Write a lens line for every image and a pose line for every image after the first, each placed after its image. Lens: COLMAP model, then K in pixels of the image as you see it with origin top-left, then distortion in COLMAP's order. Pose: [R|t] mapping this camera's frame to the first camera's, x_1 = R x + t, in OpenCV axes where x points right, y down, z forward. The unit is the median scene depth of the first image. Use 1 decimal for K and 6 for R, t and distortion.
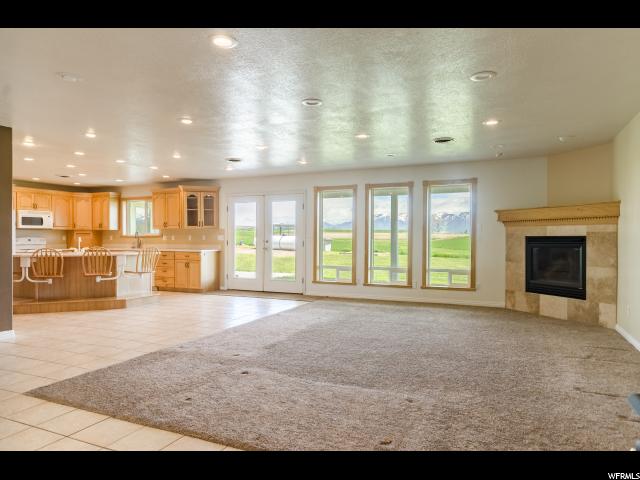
lens RADIAL K [[436.5, 0, 320.0], [0, 436.5, 240.0], [0, 0, 1]] dist [0.017155, 0.001323]
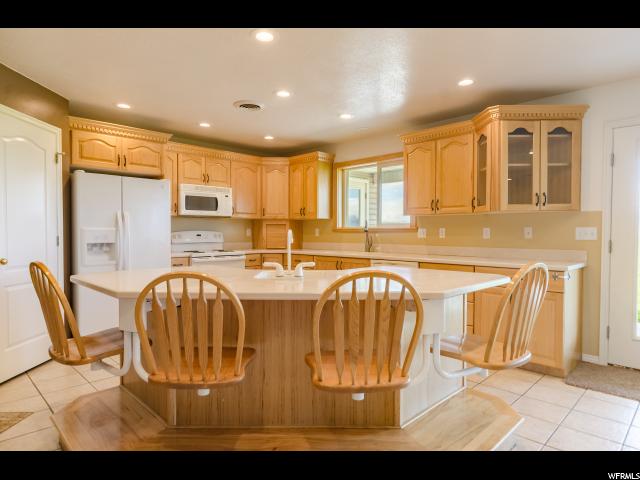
lens RADIAL K [[386.5, 0, 320.0], [0, 386.5, 240.0], [0, 0, 1]] dist [0.001854, -0.002068]
pose [[0.940382, 0.011589, -0.339923, -0.346484], [-0.007364, 0.999879, 0.013717, -0.002140], [0.340041, -0.010396, 0.940353, 0.596990]]
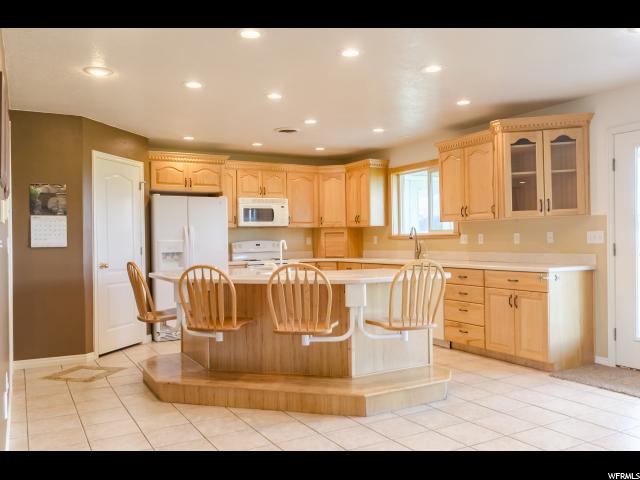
lens RADIAL K [[532.7, 0, 320.0], [0, 532.7, 240.0], [0, 0, 1]] dist [-0.001365, 0.006087]
pose [[0.814937, -0.010909, -0.579446, -0.152236], [0.009529, 0.999940, -0.005425, -0.002148], [0.579471, -0.001101, 0.814992, 0.455086]]
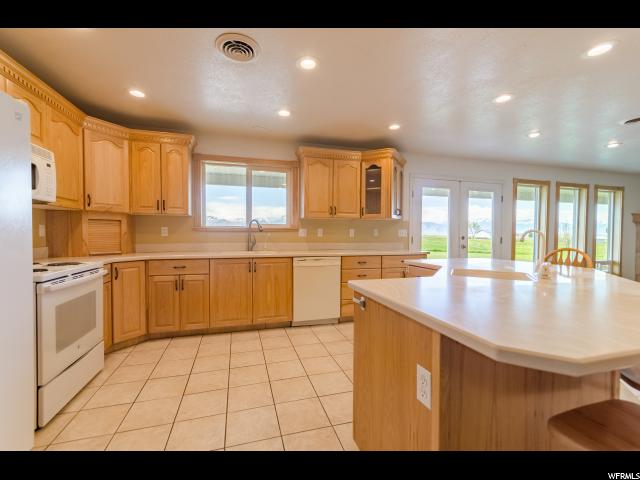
lens RADIAL K [[276.8, 0, 320.0], [0, 276.8, 240.0], [0, 0, 1]] dist [0.012684, 0.000023]
pose [[0.749368, -0.009559, 0.662085, -0.653249], [-0.002273, 0.999853, 0.017008, -0.001177], [-0.662150, -0.014250, 0.749236, 0.766787]]
